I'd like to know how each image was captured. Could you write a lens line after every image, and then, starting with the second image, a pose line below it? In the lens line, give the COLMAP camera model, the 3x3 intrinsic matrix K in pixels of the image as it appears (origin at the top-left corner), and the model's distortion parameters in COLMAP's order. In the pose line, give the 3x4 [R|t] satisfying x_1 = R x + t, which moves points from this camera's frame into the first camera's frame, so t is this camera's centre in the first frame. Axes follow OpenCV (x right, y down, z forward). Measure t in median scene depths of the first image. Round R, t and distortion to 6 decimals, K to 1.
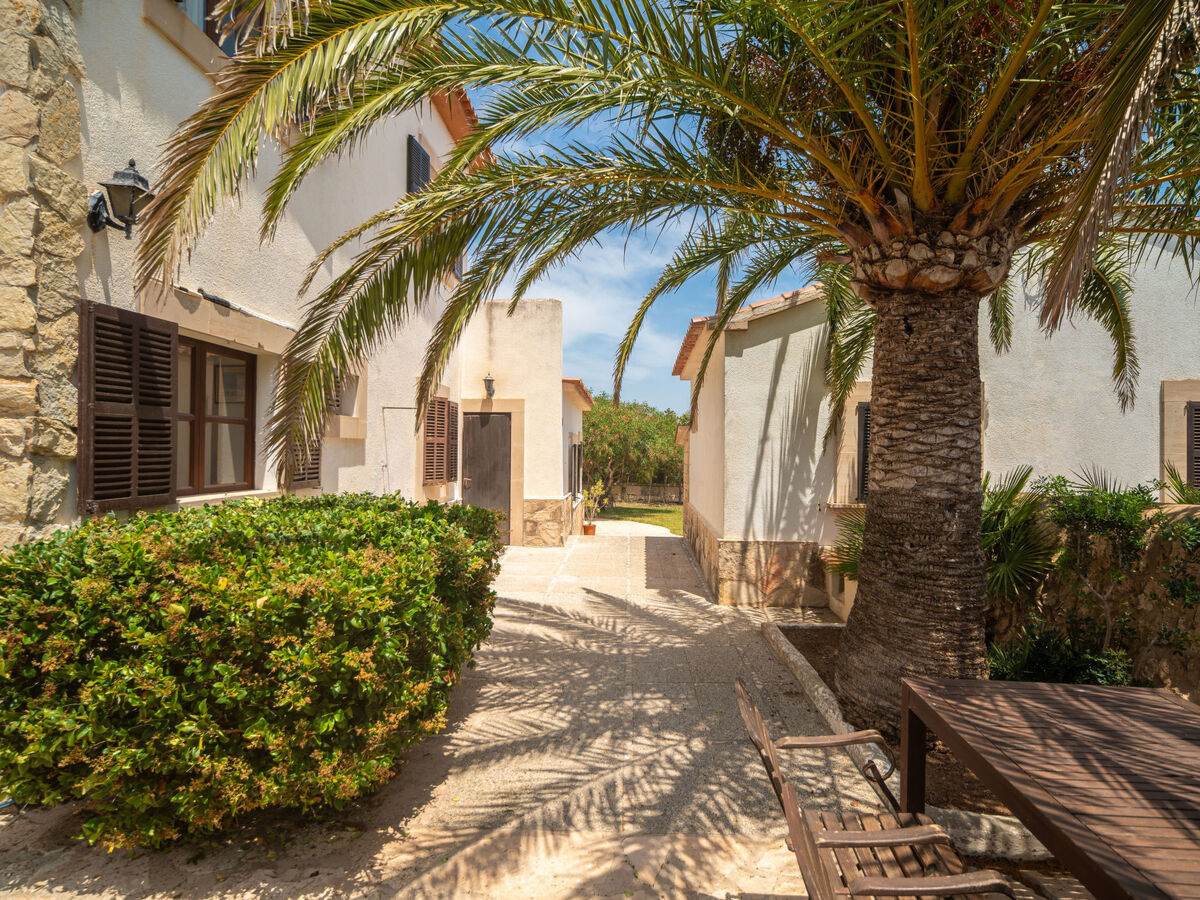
lens RADIAL K [[564.3, 0, 595.8], [0, 564.3, 447.5], [0, 0, 1]] dist [-0.001348, -0.000027]
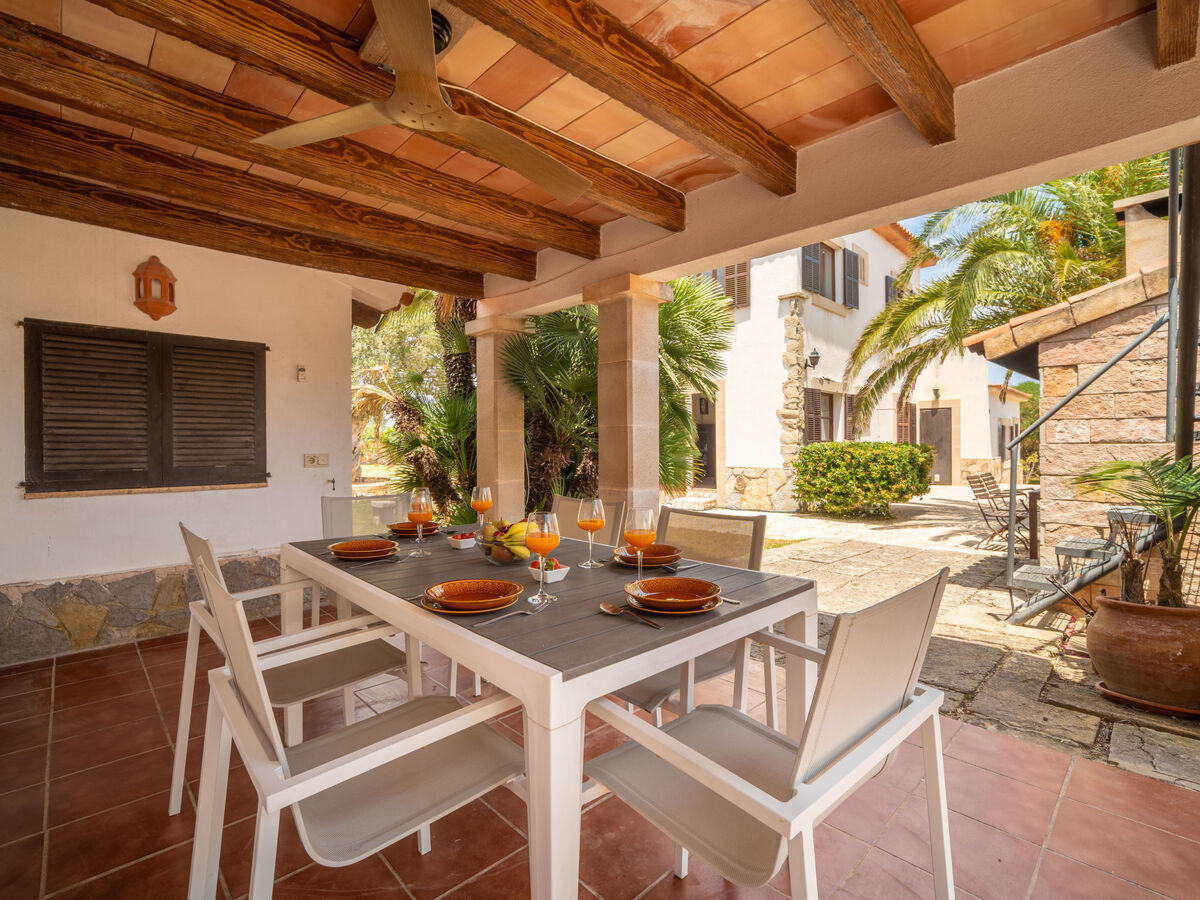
lens RADIAL K [[564.3, 0, 593.2], [0, 564.3, 440.6], [0, 0, 1]] dist [-0.001348, -0.000027]
pose [[0.720203, -0.020090, -0.693472, 0.690138], [0.014055, 0.999798, -0.014368, 0.130349], [0.693621, 0.000601, 0.720340, -2.689171]]
